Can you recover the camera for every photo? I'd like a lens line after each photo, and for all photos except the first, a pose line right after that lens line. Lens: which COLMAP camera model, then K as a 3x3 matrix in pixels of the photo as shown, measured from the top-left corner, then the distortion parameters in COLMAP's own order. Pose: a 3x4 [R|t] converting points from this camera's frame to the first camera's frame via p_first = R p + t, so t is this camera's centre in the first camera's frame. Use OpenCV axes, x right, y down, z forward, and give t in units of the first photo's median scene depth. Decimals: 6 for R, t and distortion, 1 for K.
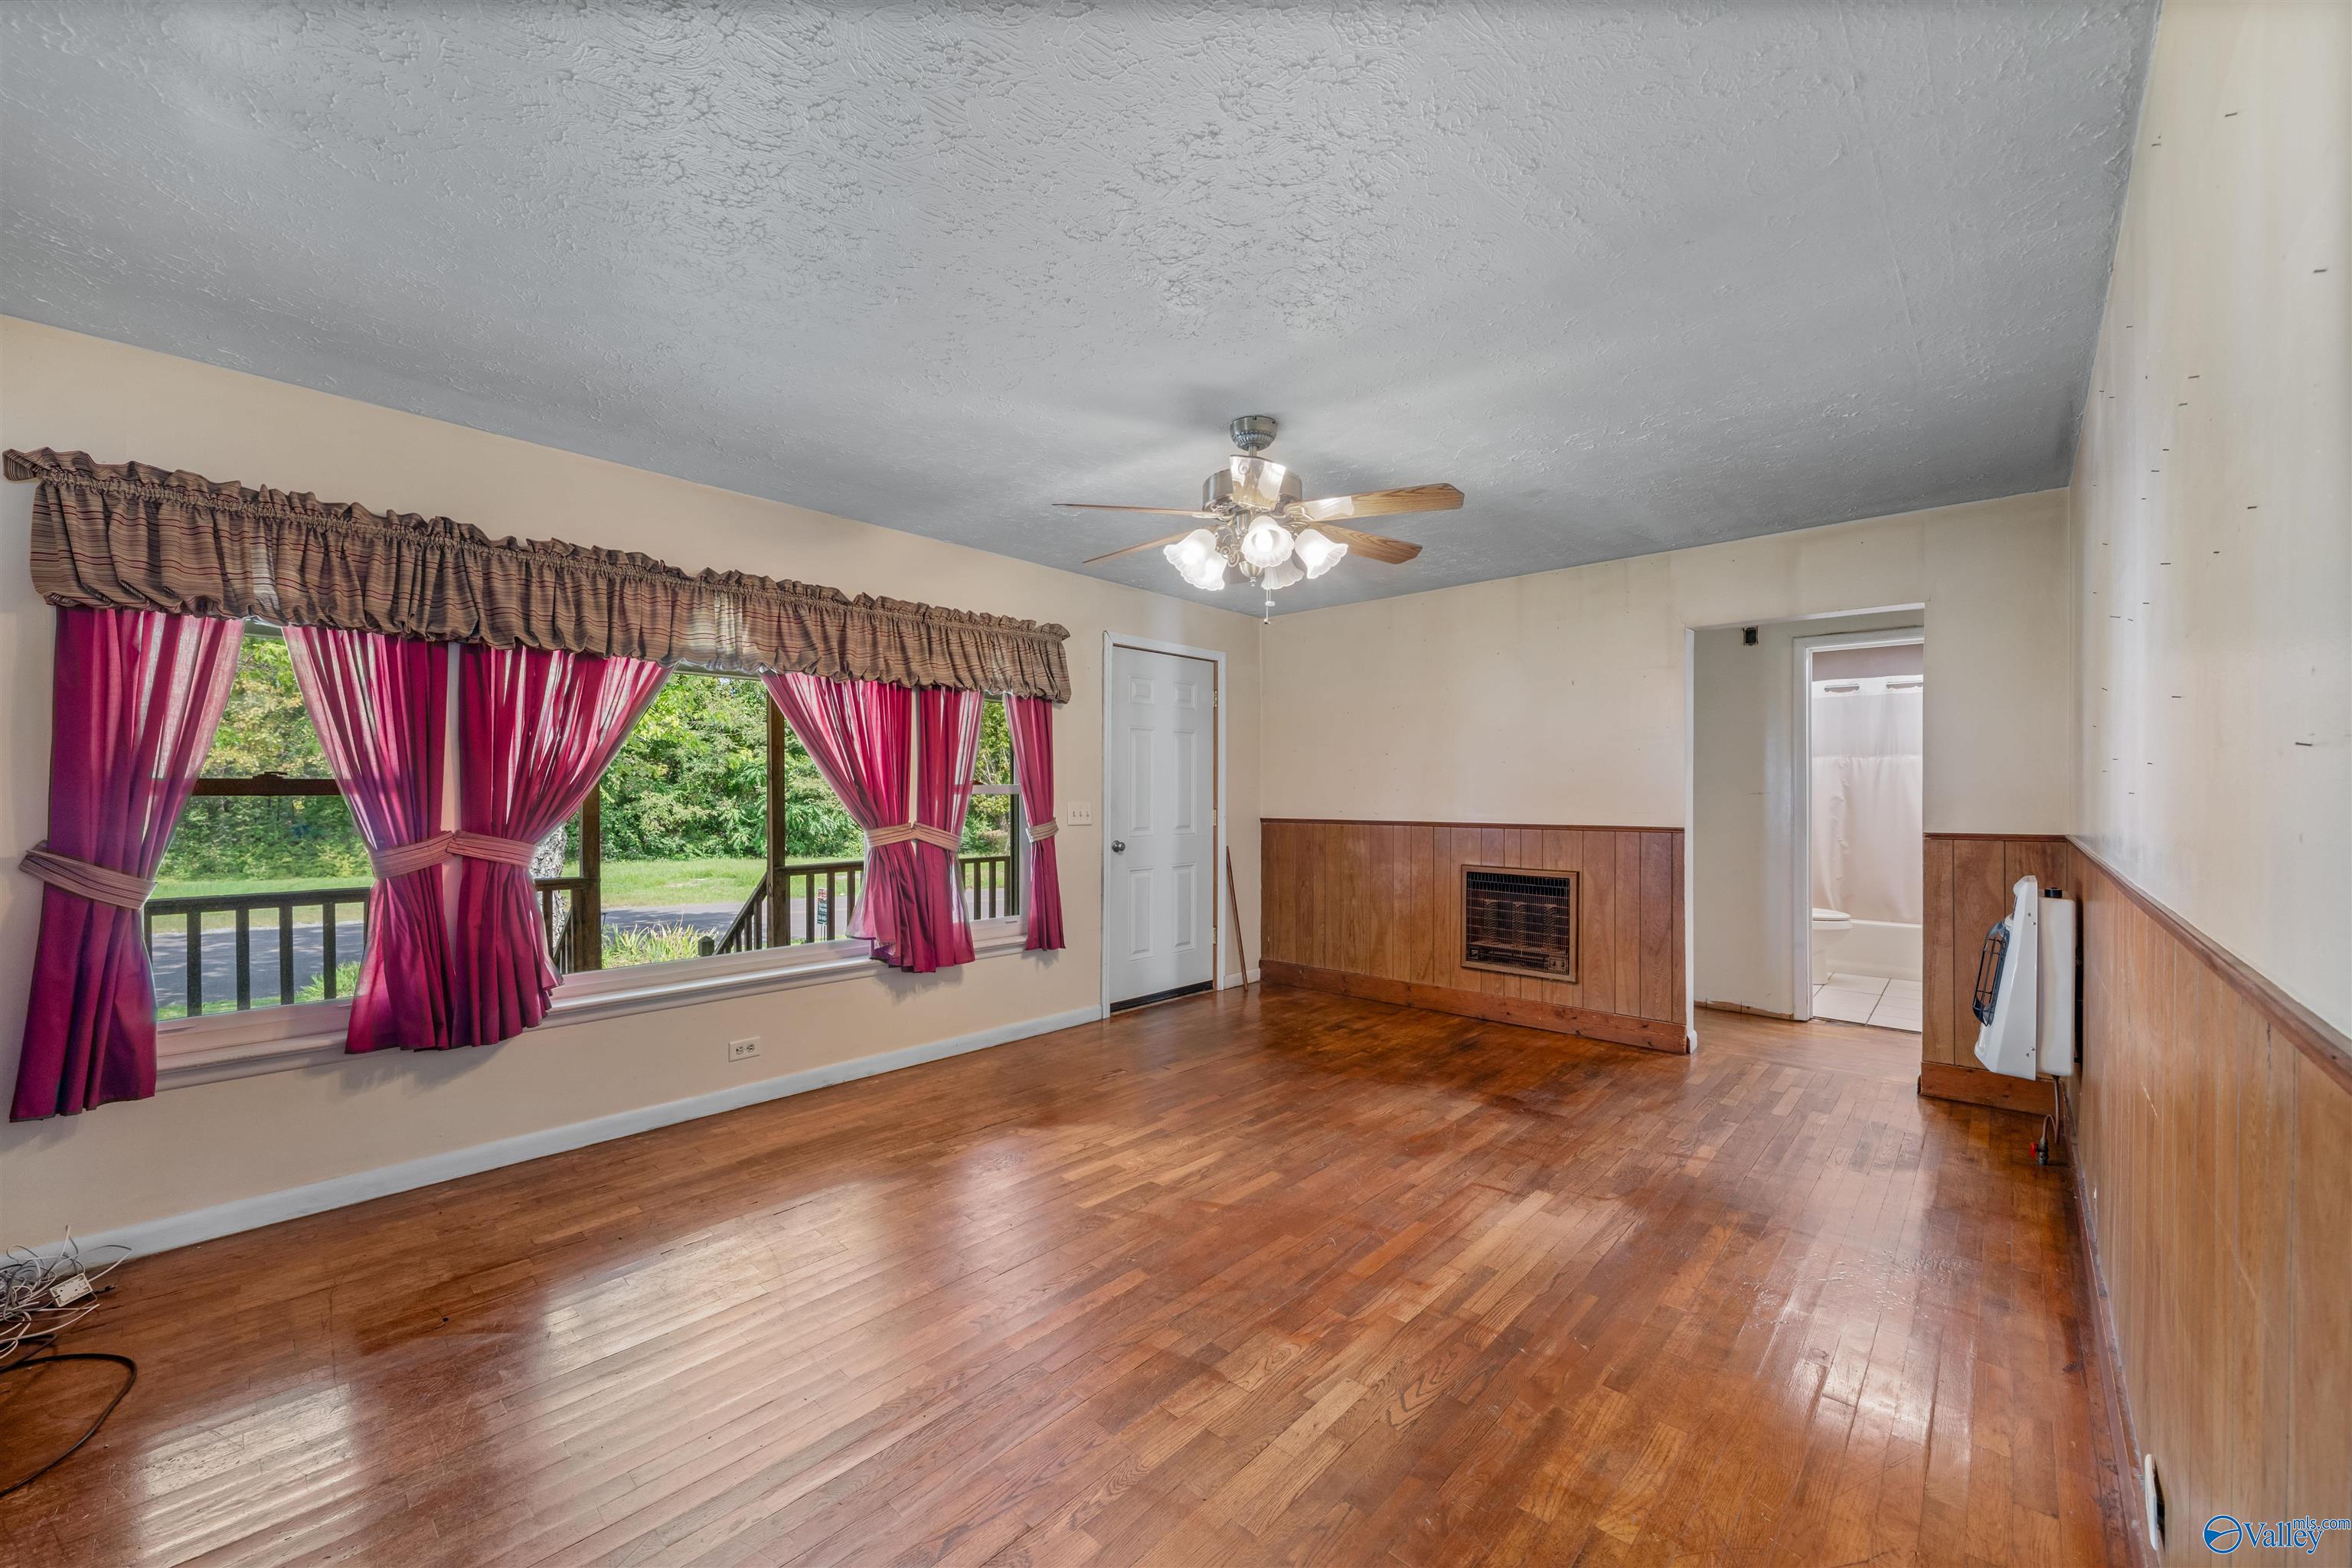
lens RADIAL K [[920.3, 0, 1182.8], [0, 920.3, 785.7], [0, 0, 1]] dist [-0.002648, -0.000227]
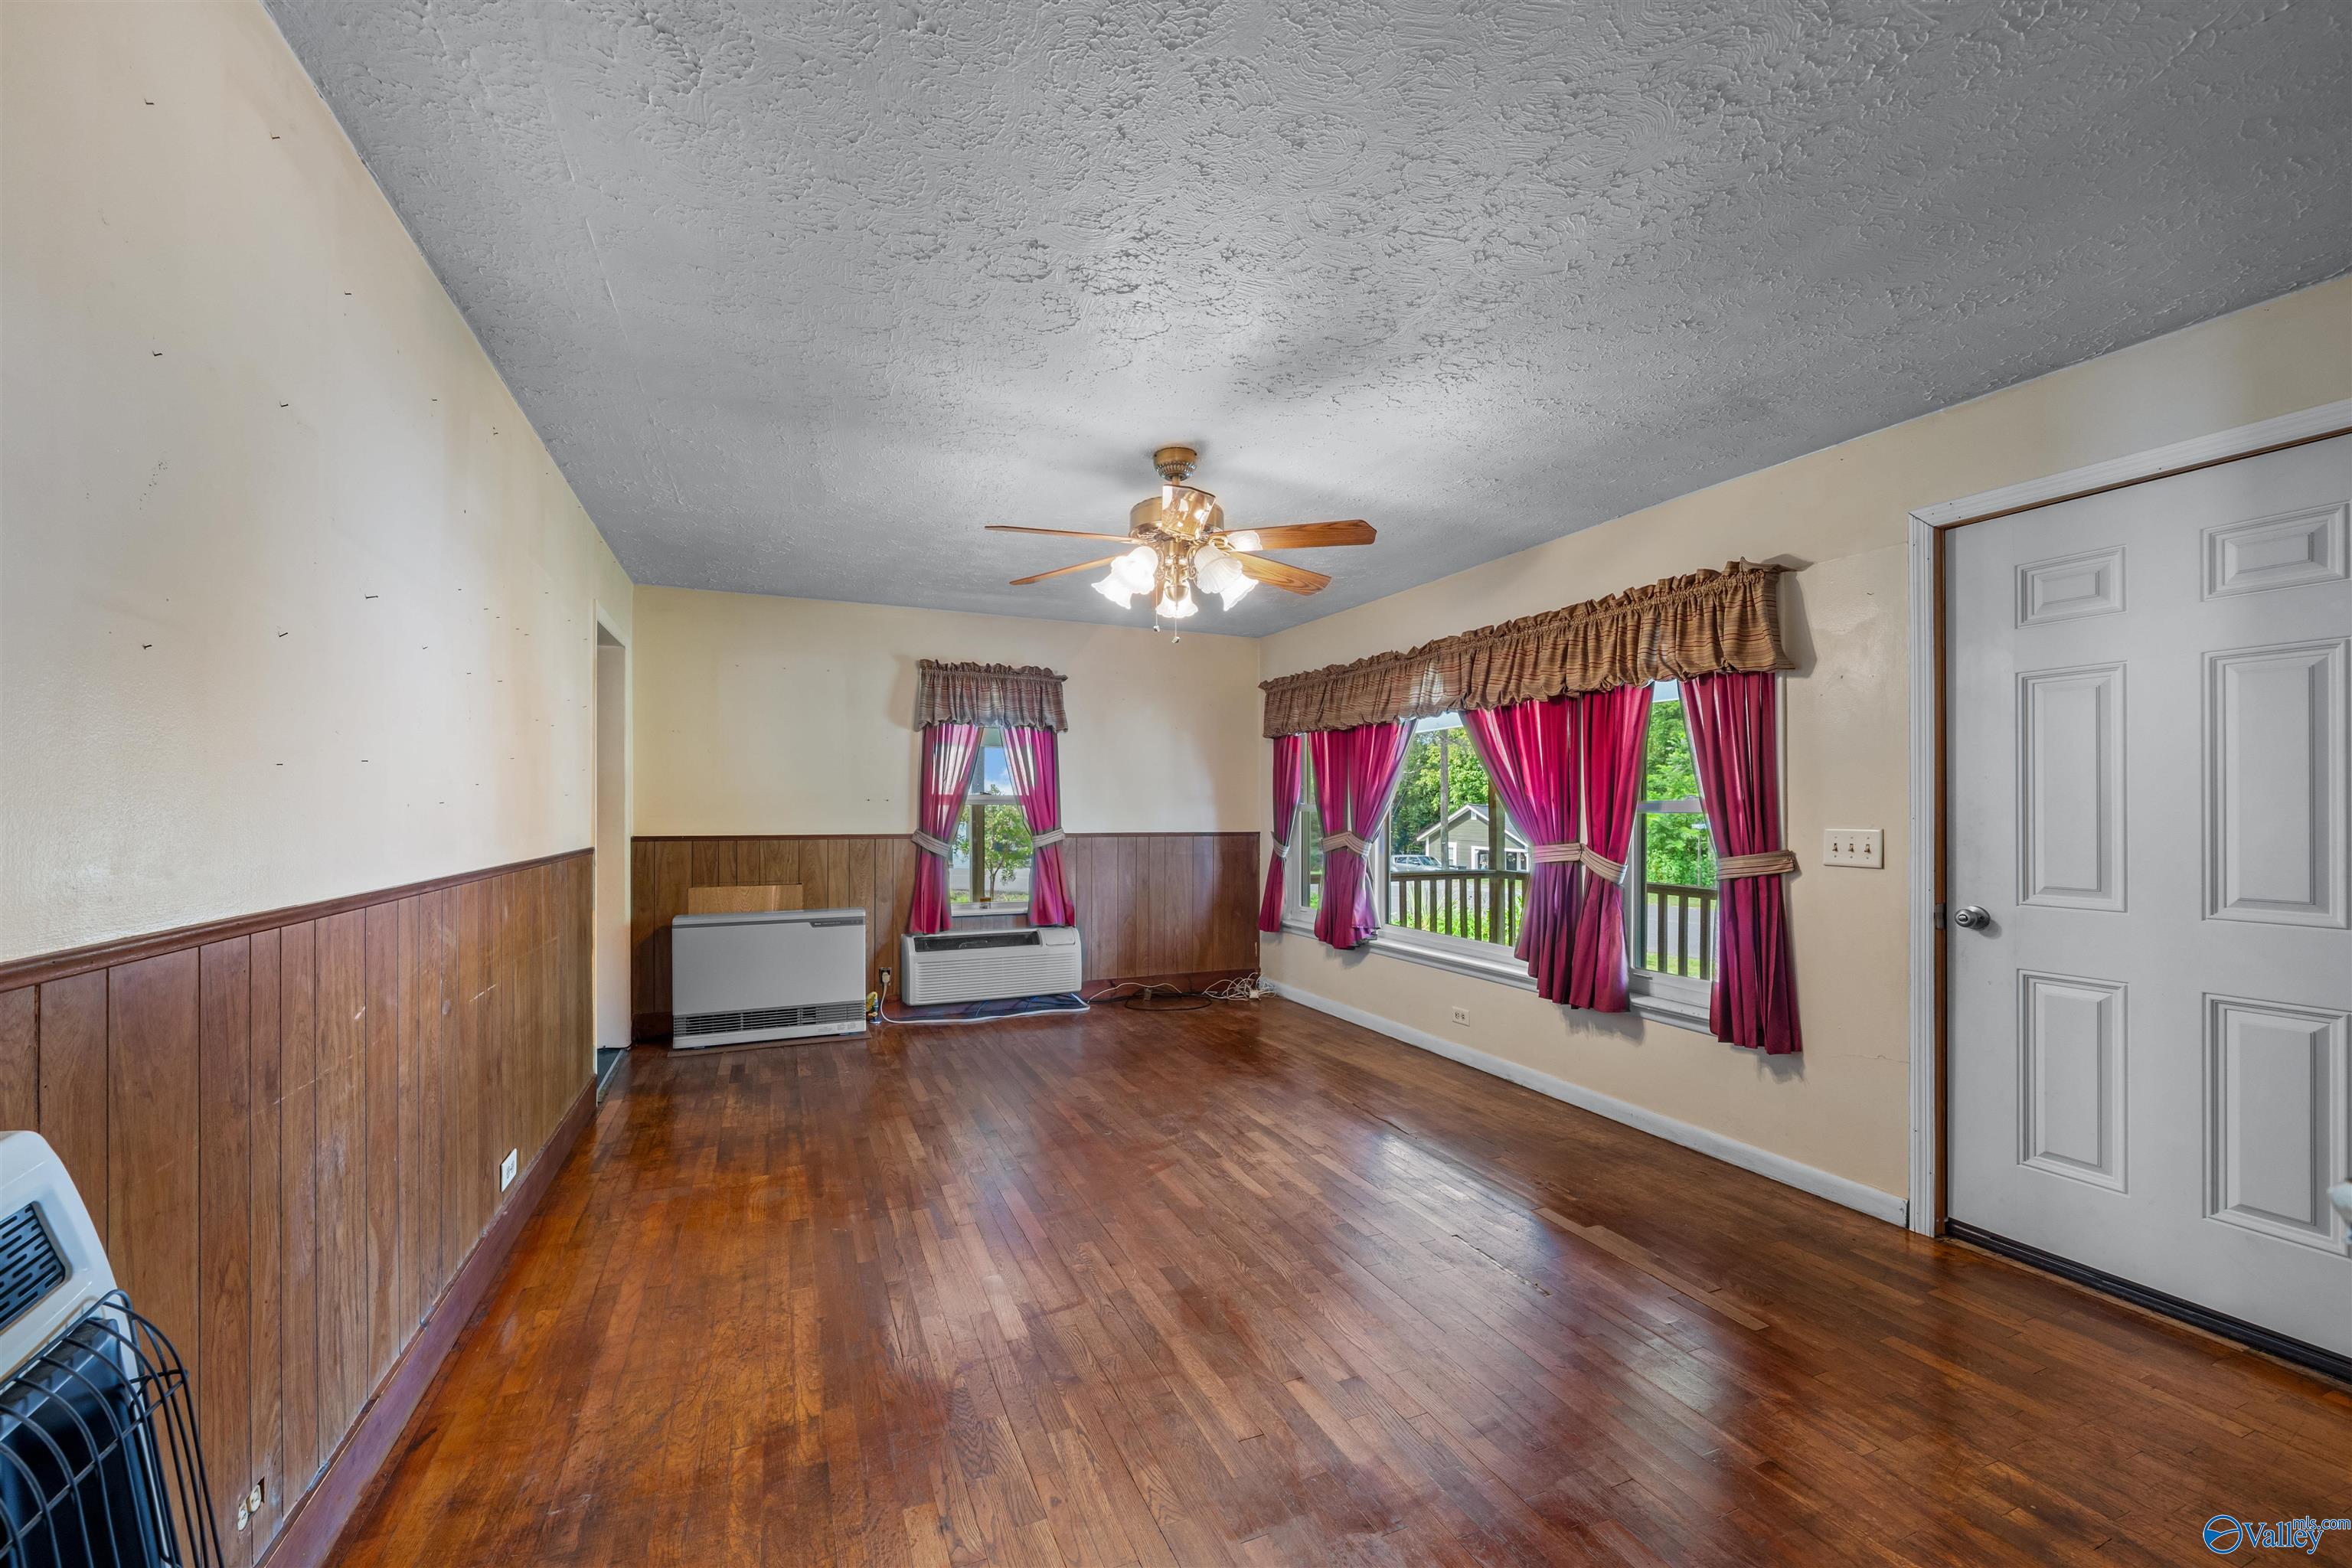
lens RADIAL K [[920.3, 0, 1128.4], [0, 920.3, 813.0], [0, 0, 1]] dist [-0.002648, -0.000227]
pose [[-0.451661, 0.000164, -0.892190, 0.979520], [0.000584, 1.000000, -0.000112, 0.013332], [0.892190, -0.000571, -0.451661, 1.357489]]
